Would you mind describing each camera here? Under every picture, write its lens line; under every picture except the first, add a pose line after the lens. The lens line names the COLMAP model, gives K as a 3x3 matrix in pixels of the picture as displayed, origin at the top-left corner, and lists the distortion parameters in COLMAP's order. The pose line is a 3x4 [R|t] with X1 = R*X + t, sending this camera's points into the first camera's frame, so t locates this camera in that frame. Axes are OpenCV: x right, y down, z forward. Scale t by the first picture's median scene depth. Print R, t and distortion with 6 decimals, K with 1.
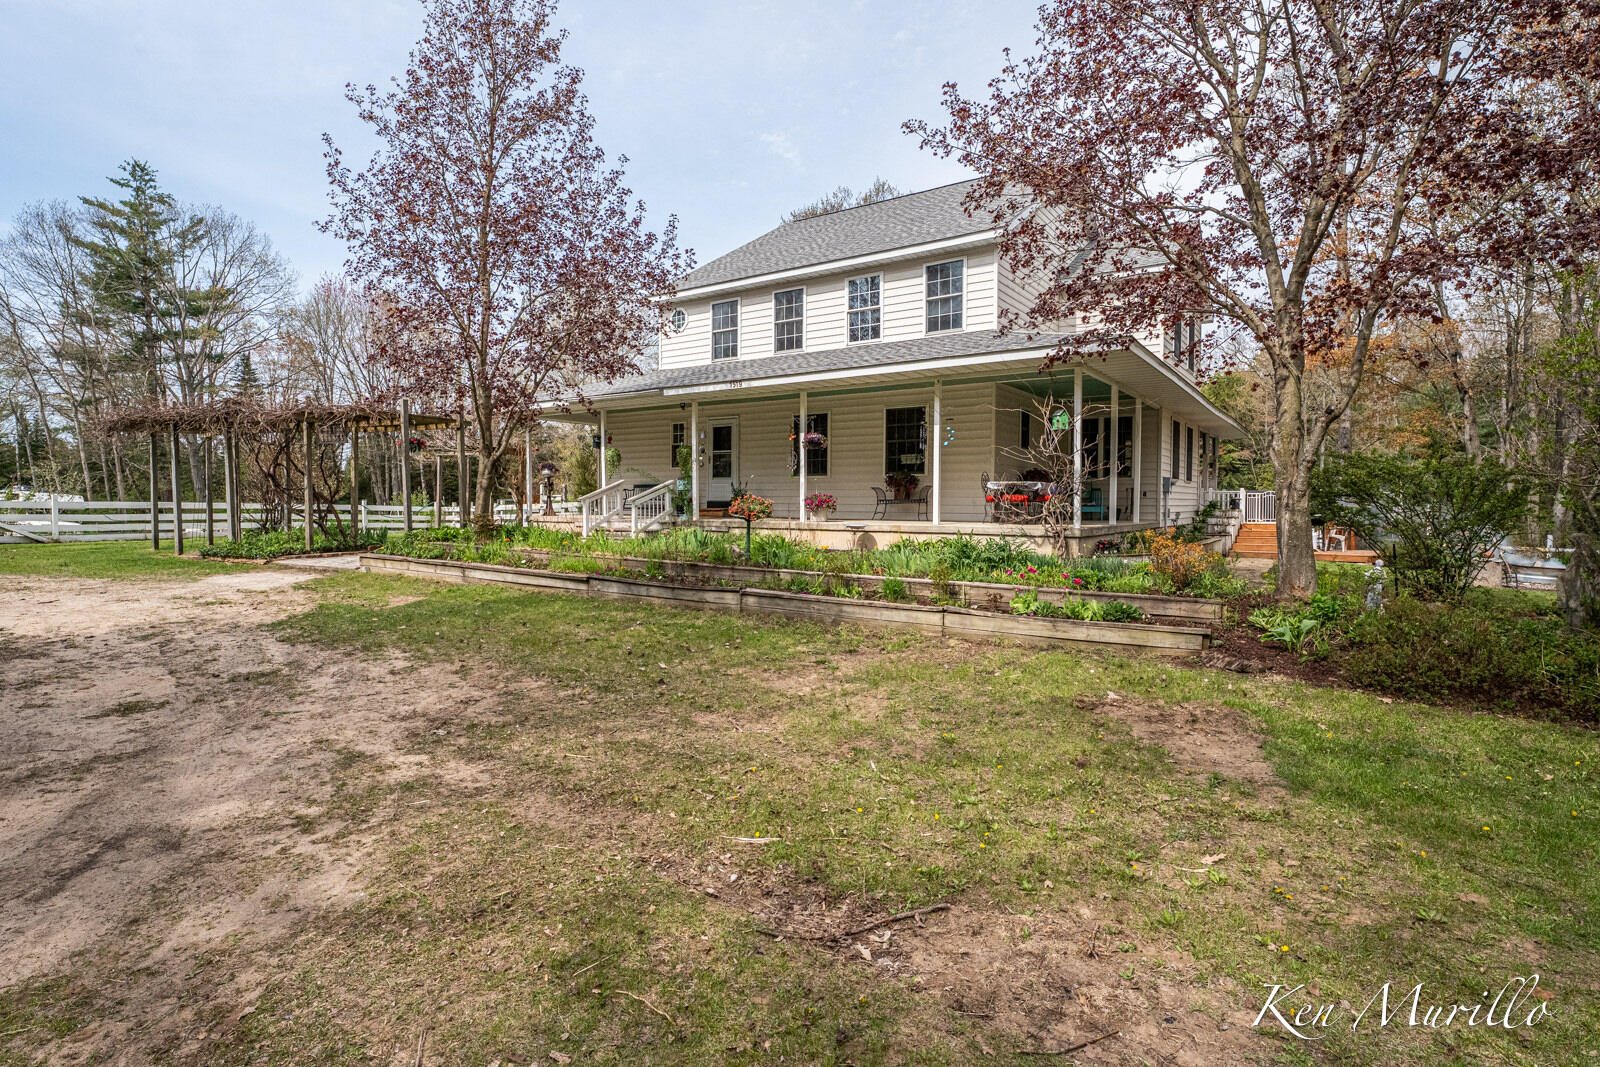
lens RADIAL K [[846.3, 0, 800.0], [0, 846.3, 533.5], [0, 0, 1]] dist [0.023589, -0.000003]
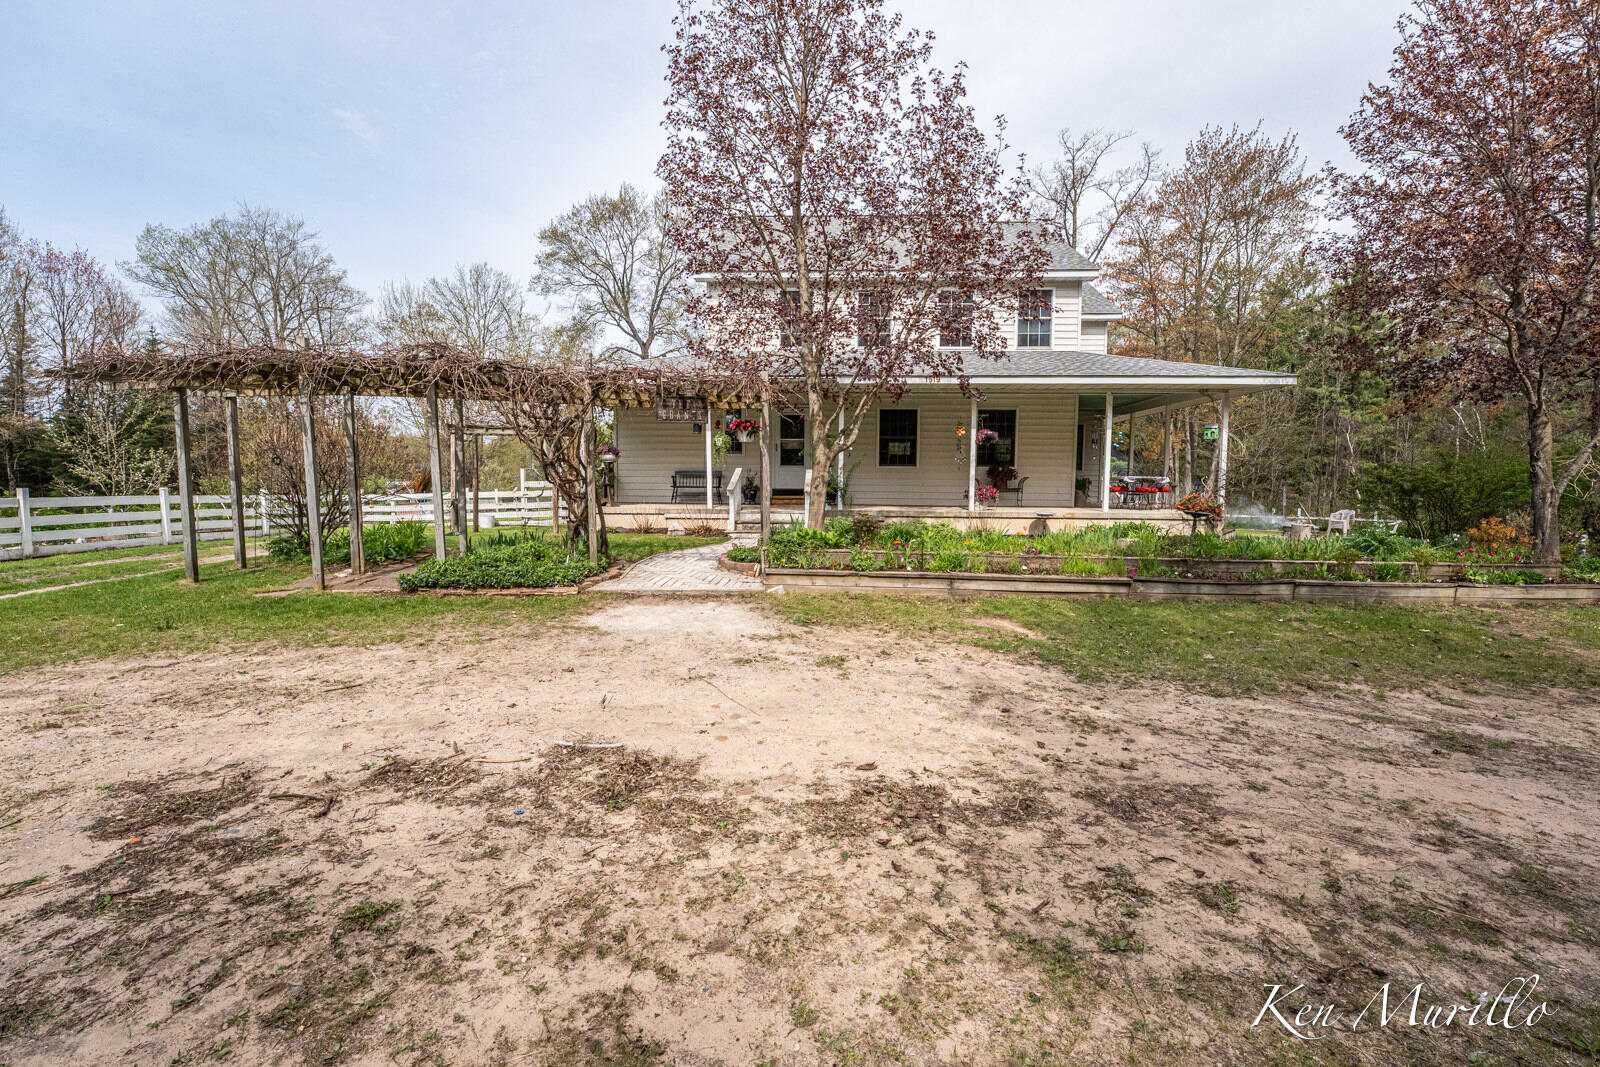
lens RADIAL K [[686.6, 0, 800.0], [0, 686.6, 533.5], [0, 0, 1]] dist [-0.011150, 0.000887]
pose [[0.831470, -0.041843, 0.553991, -0.666631], [0.019482, 0.998742, 0.046195, -0.029221], [-0.555228, -0.027616, 0.831240, 0.384502]]
